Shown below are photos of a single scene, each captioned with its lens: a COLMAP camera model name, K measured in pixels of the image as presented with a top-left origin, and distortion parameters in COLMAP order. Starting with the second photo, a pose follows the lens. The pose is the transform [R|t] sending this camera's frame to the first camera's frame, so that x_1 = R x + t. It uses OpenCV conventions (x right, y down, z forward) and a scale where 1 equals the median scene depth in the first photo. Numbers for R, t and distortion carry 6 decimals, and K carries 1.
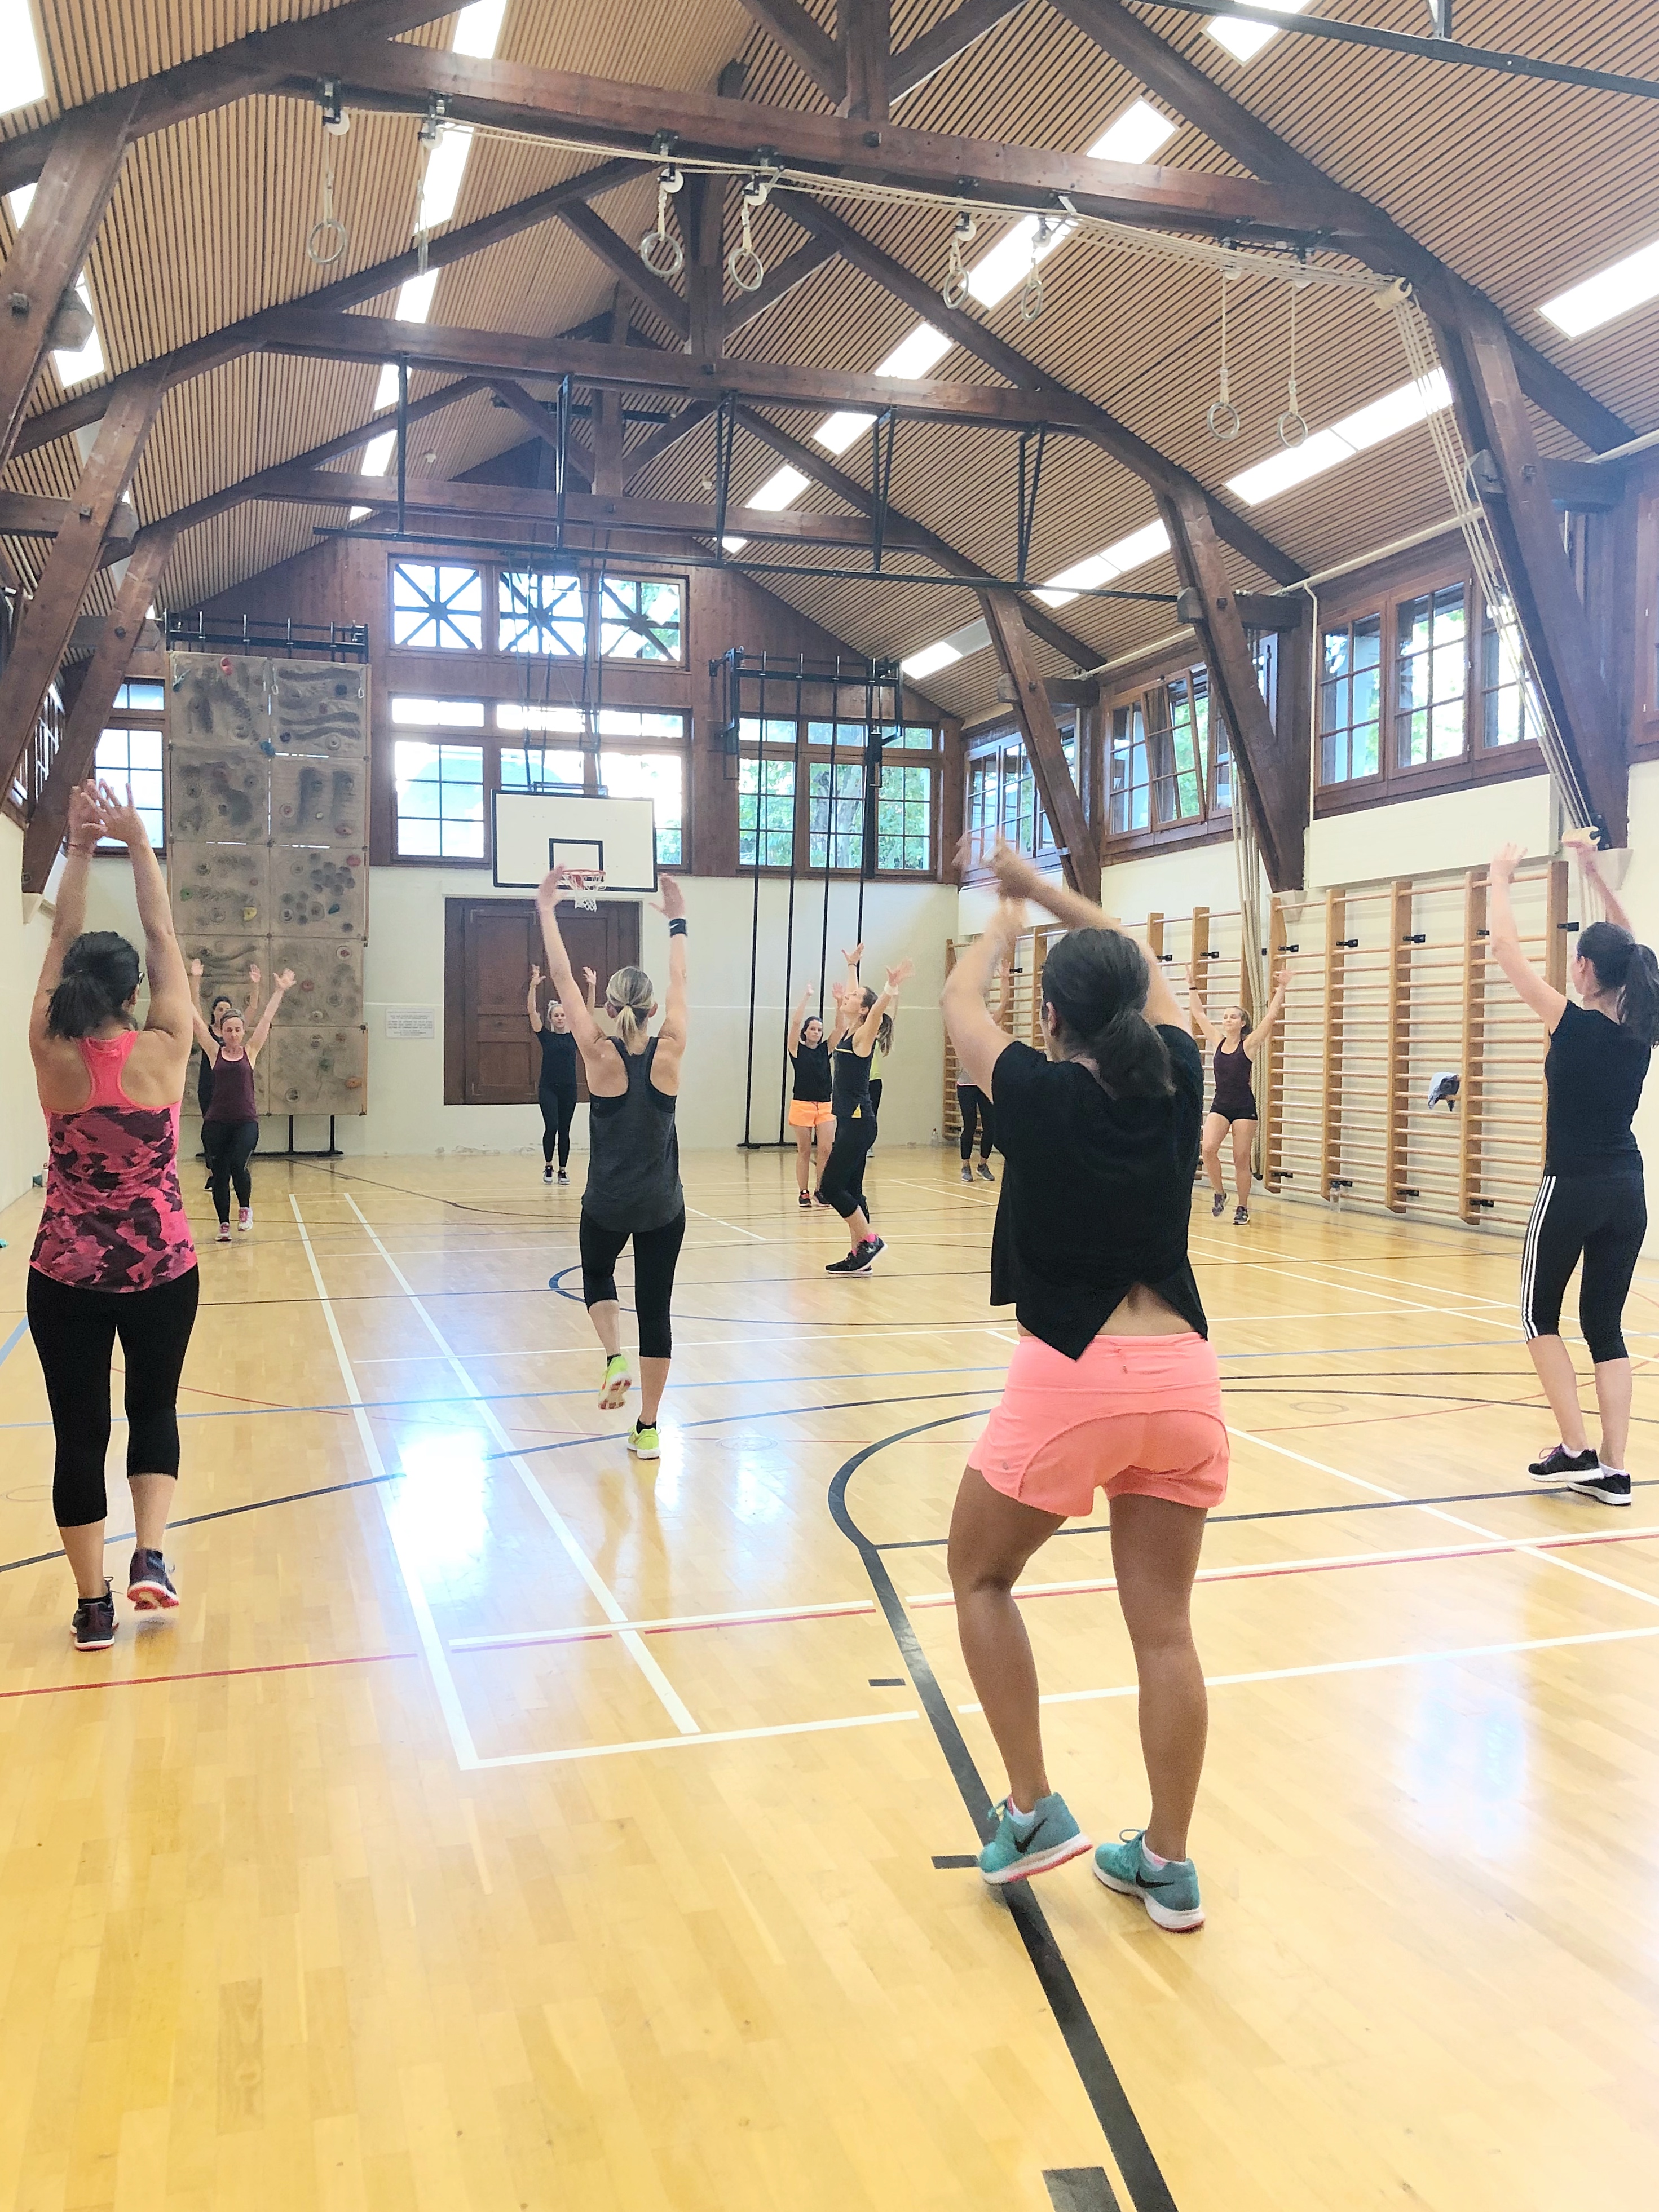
lens RADIAL K [[1853.9, 0, 833.9], [0, 1853.9, 1096.0], [0, 0, 1]] dist [-0.053074, 0.024244]
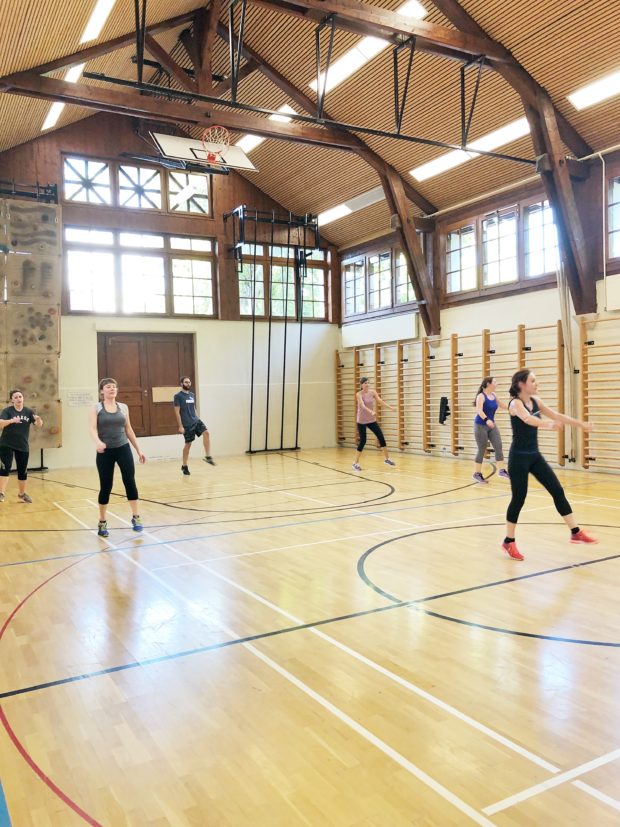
lens RADIAL K [[693.1, 0, 308.2], [0, 693.1, 417.6], [0, 0, 1]] dist [-0.053074, 0.024244]
pose [[0.979638, -0.038941, 0.196957, -0.139857], [0.040021, 0.999198, -0.001503, -0.008769], [-0.196741, 0.009355, 0.980411, 0.255471]]
